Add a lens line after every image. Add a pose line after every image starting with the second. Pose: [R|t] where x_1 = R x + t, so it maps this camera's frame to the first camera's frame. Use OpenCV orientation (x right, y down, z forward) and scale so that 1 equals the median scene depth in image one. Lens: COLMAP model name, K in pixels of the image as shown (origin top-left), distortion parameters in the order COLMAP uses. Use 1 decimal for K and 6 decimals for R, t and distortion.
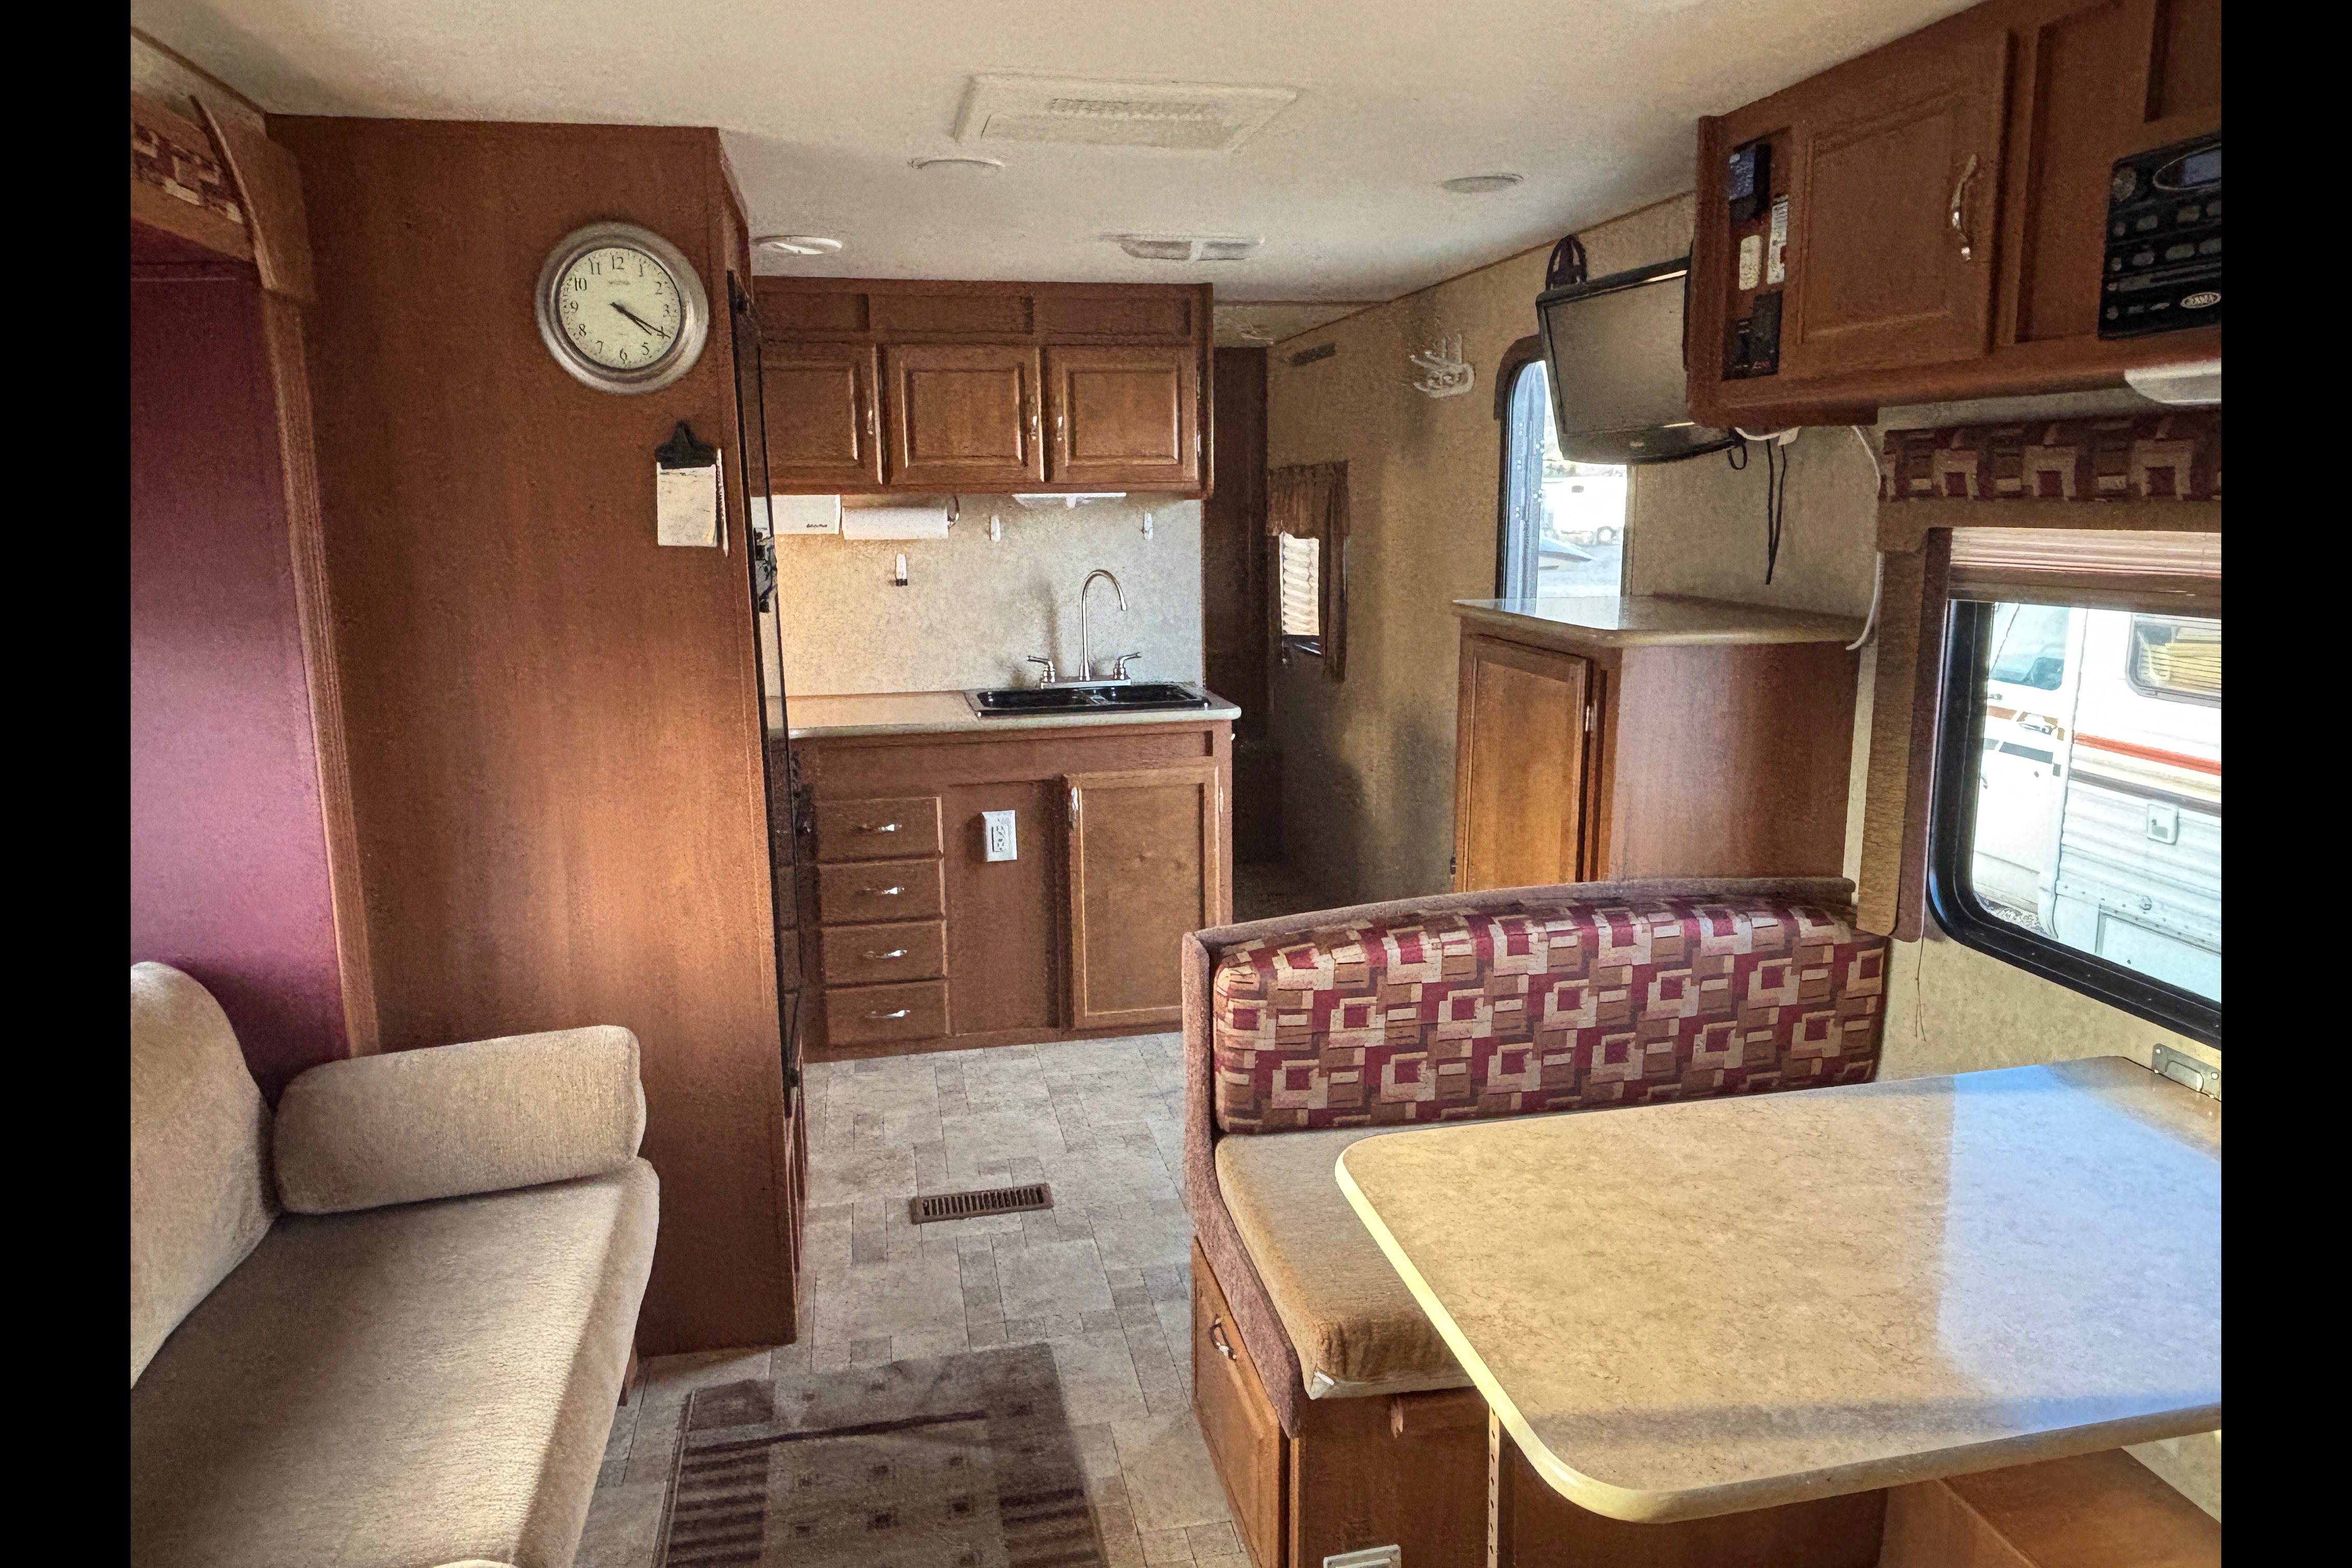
lens RADIAL K [[1546.8, 0, 1176.0], [0, 1546.8, 784.0], [0, 0, 1]] dist [0.084786, -0.138731]
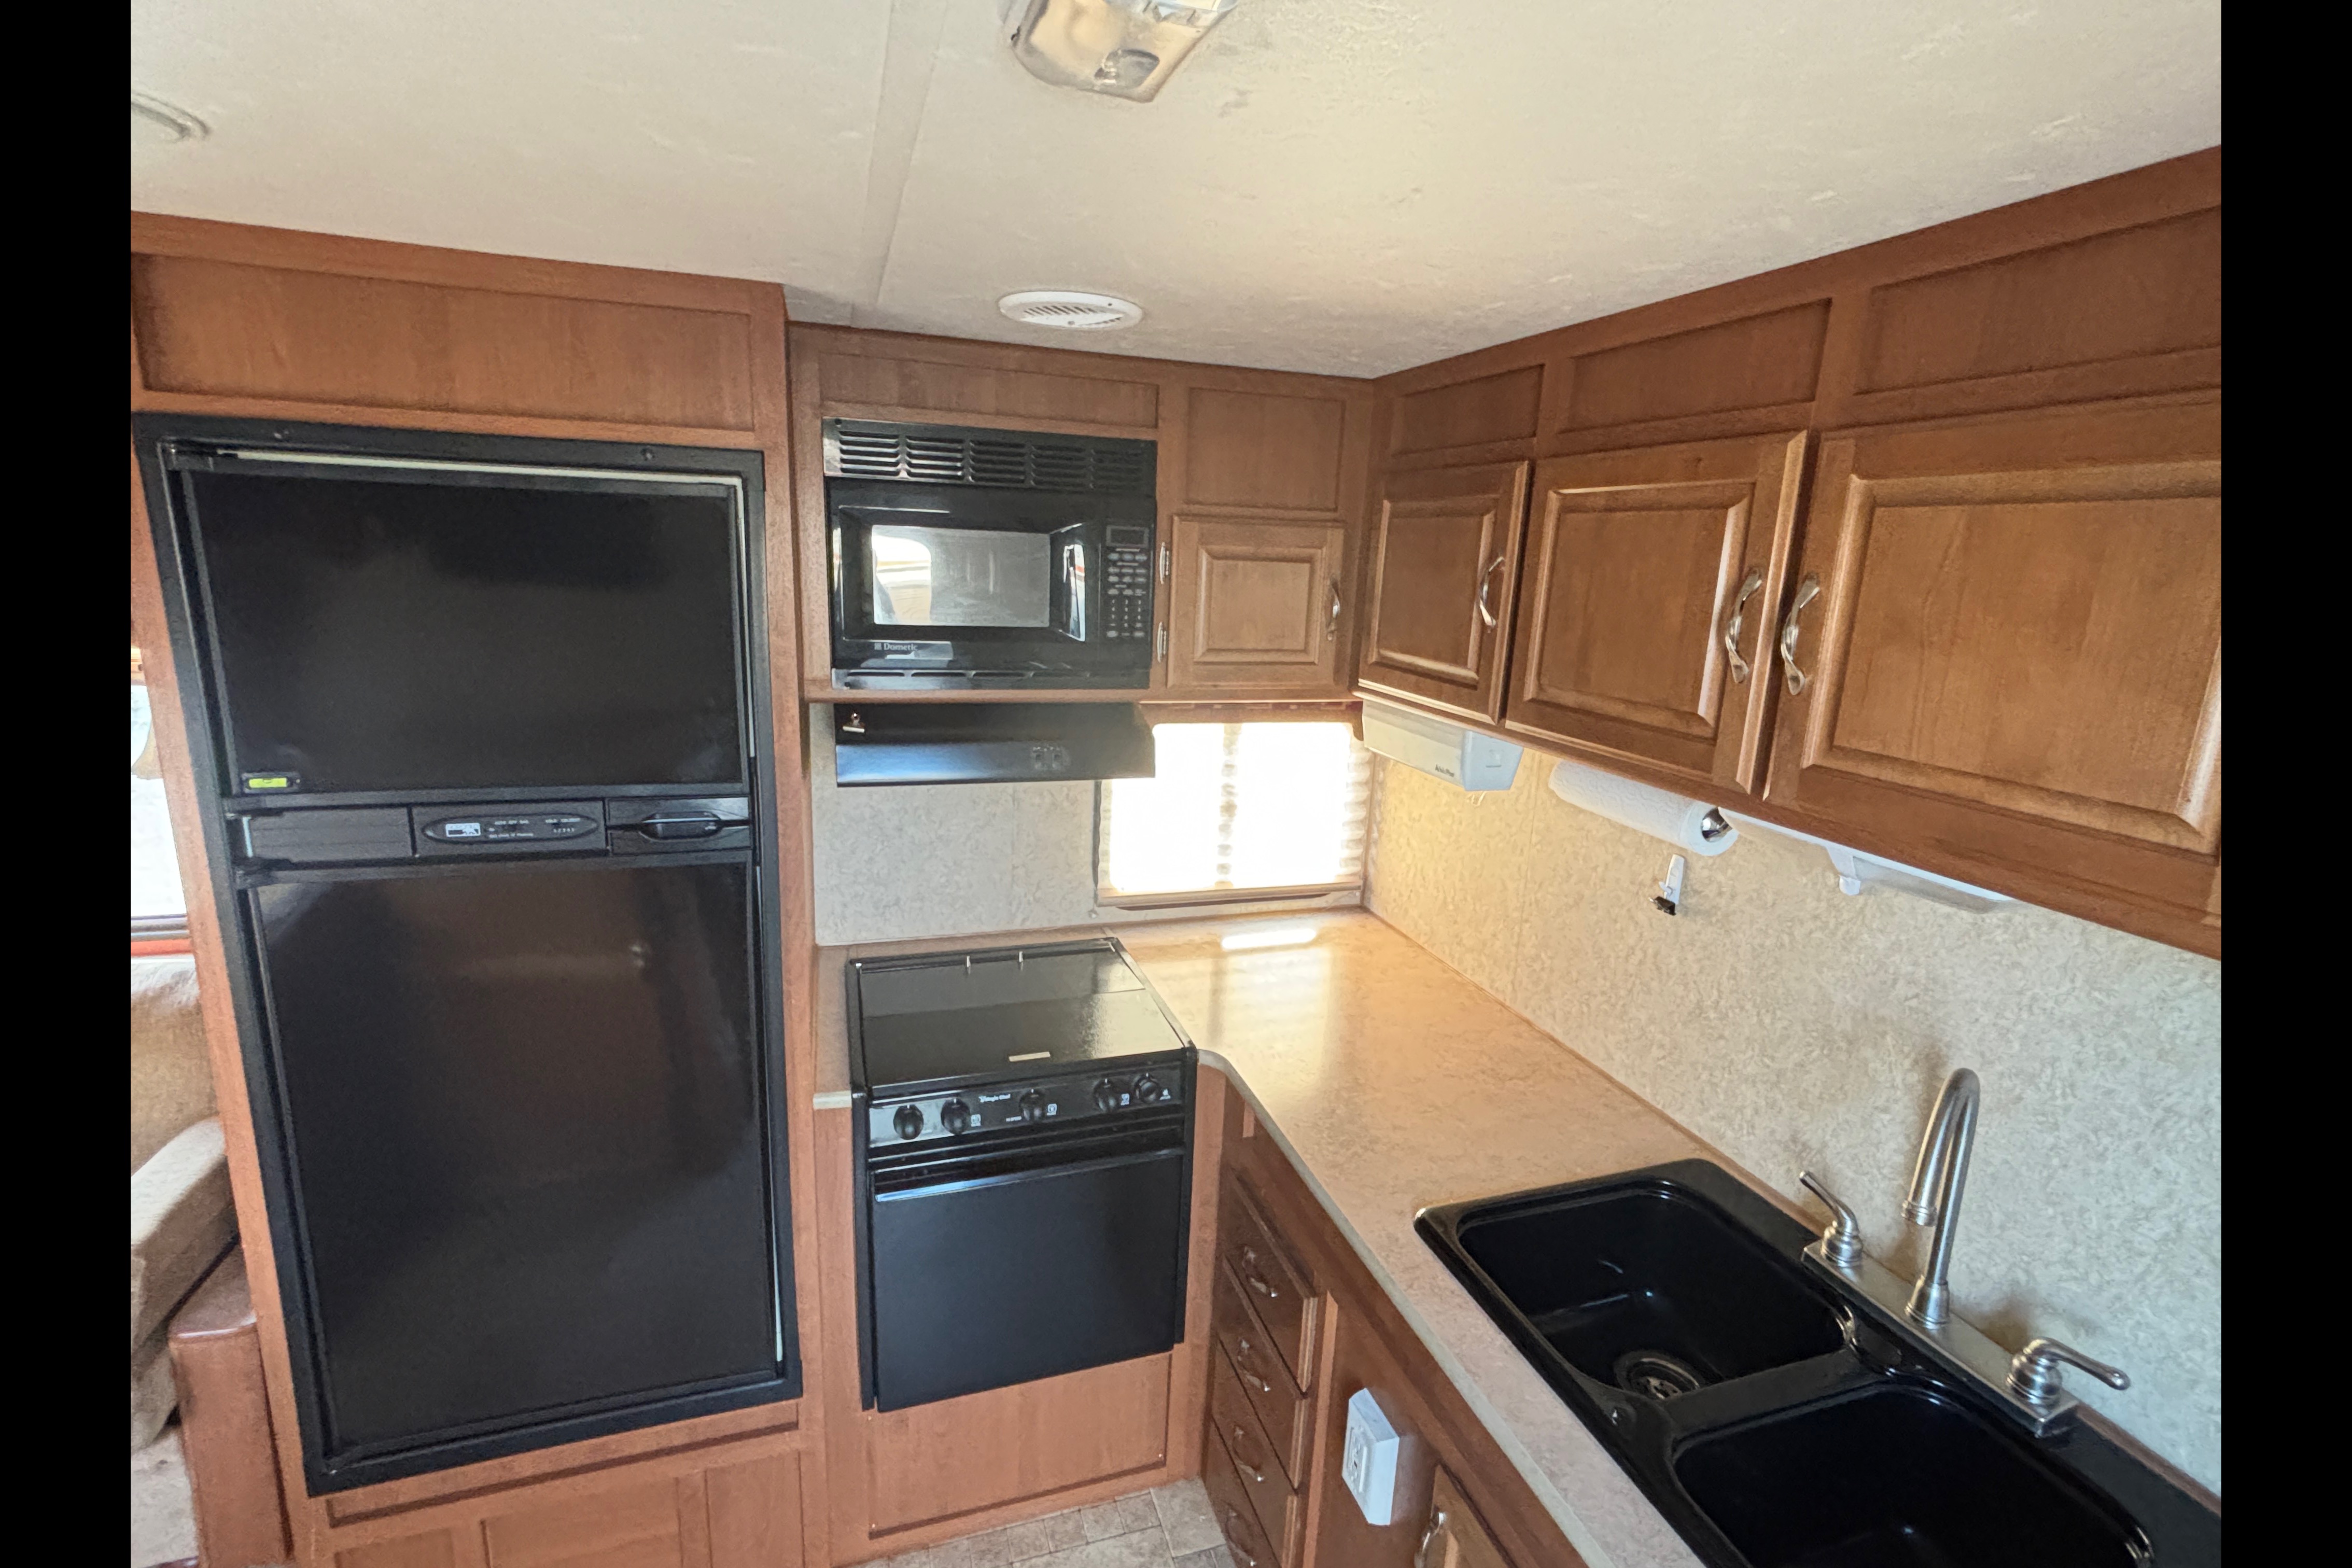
lens RADIAL K [[1063.0, 0, 1176.0], [0, 1063.0, 784.0], [0, 0, 1]] dist [0.000624, 0.000085]
pose [[0.113996, 0.237345, -0.964714, 0.148233], [-0.225162, 0.951948, 0.207597, -0.220122], [0.967629, 0.193552, 0.161960, 0.827405]]
